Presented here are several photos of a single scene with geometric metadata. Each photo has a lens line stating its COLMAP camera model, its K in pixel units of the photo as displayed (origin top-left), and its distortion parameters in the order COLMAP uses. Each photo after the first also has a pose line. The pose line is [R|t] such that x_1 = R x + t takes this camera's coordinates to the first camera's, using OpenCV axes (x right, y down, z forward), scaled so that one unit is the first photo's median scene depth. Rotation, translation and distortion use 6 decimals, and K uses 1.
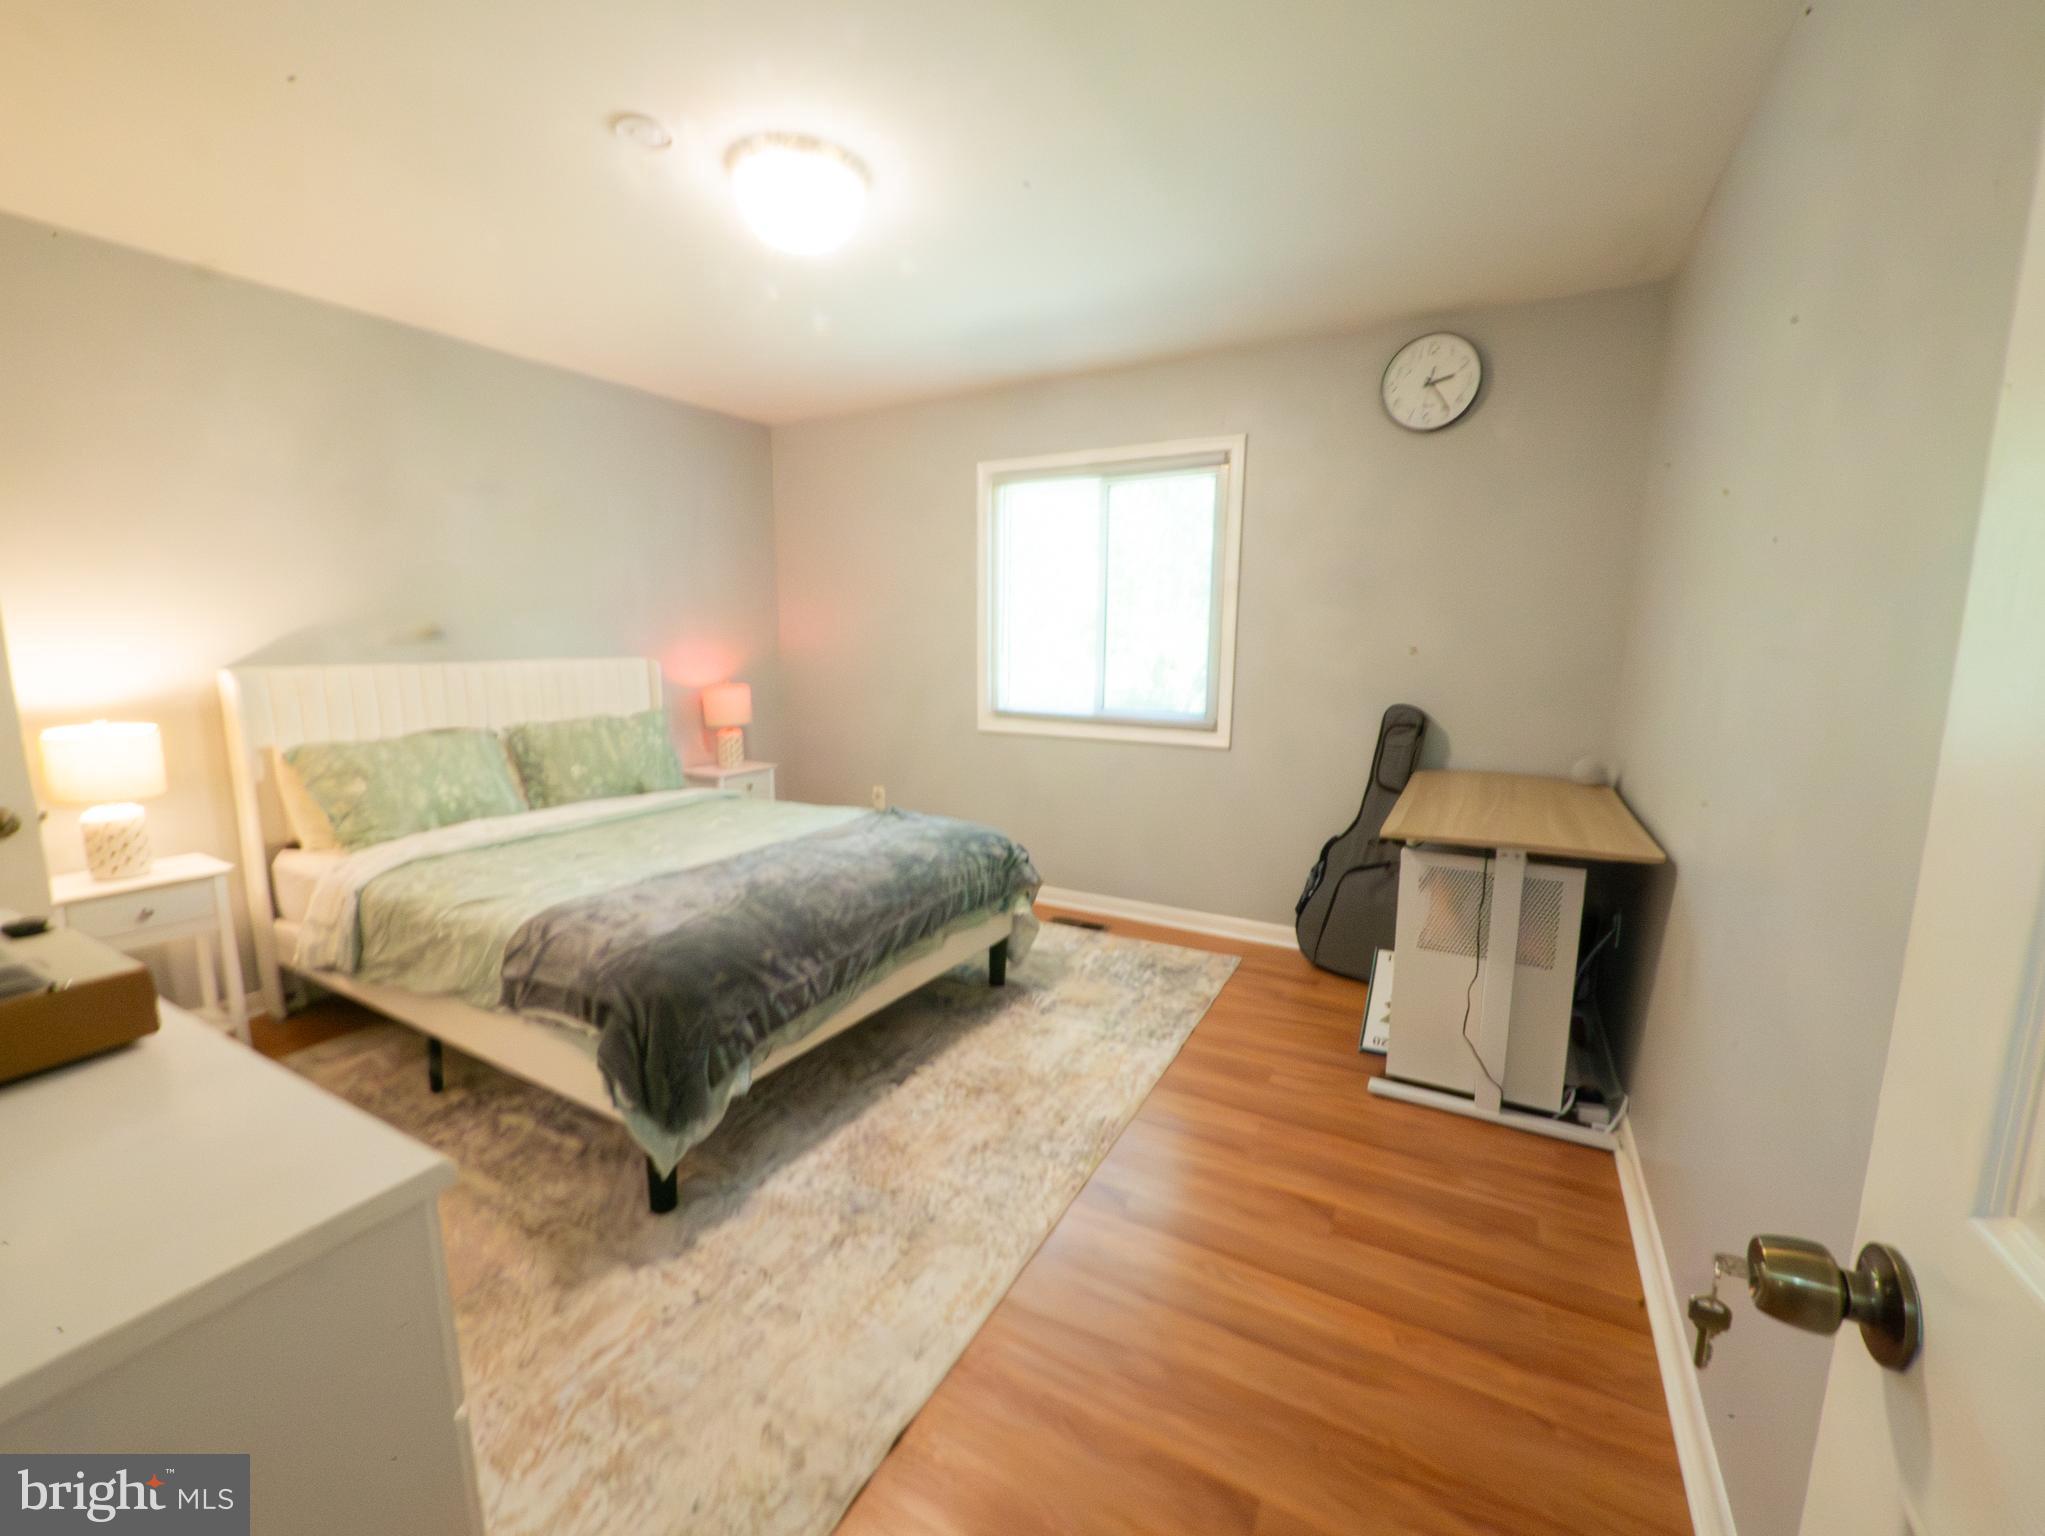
lens RADIAL K [[848.4, 0, 1015.8], [0, 848.4, 767.7], [0, 0, 1]] dist [-0.009632, 0.000760]
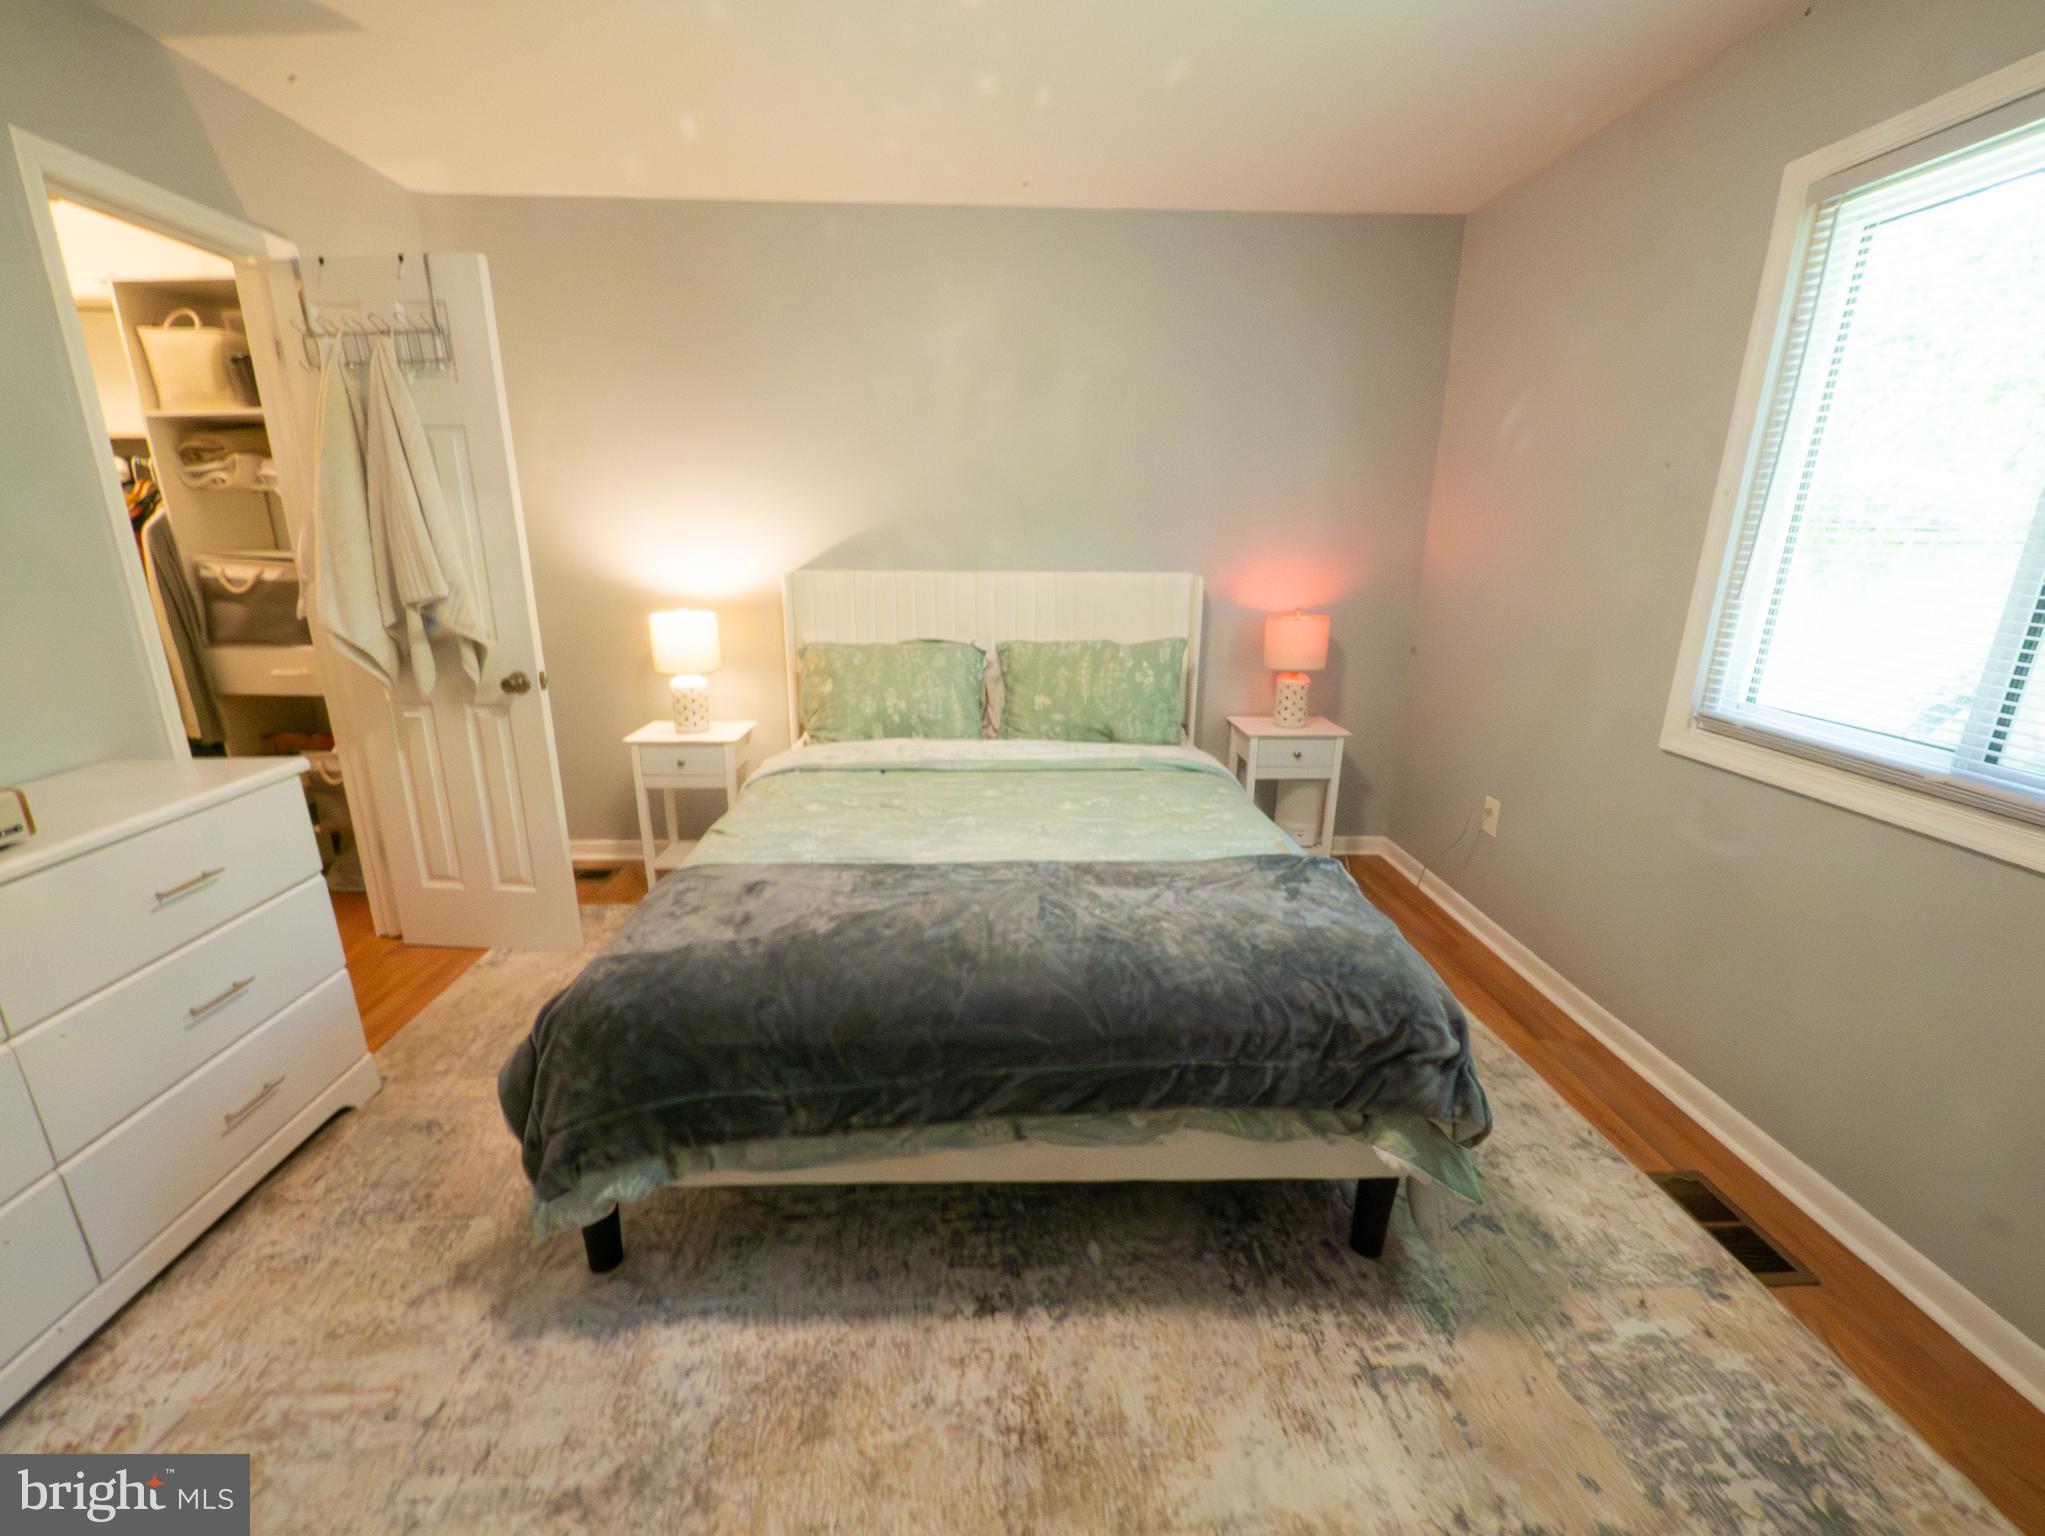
lens RADIAL K [[848.4, 0, 1021.7], [0, 848.4, 766.4], [0, 0, 1]] dist [-0.009632, 0.000760]
pose [[0.530786, 0.229070, -0.815961, 0.237030], [-0.136581, 0.973315, 0.184399, -0.104129], [0.836428, 0.013568, 0.547909, 0.575709]]
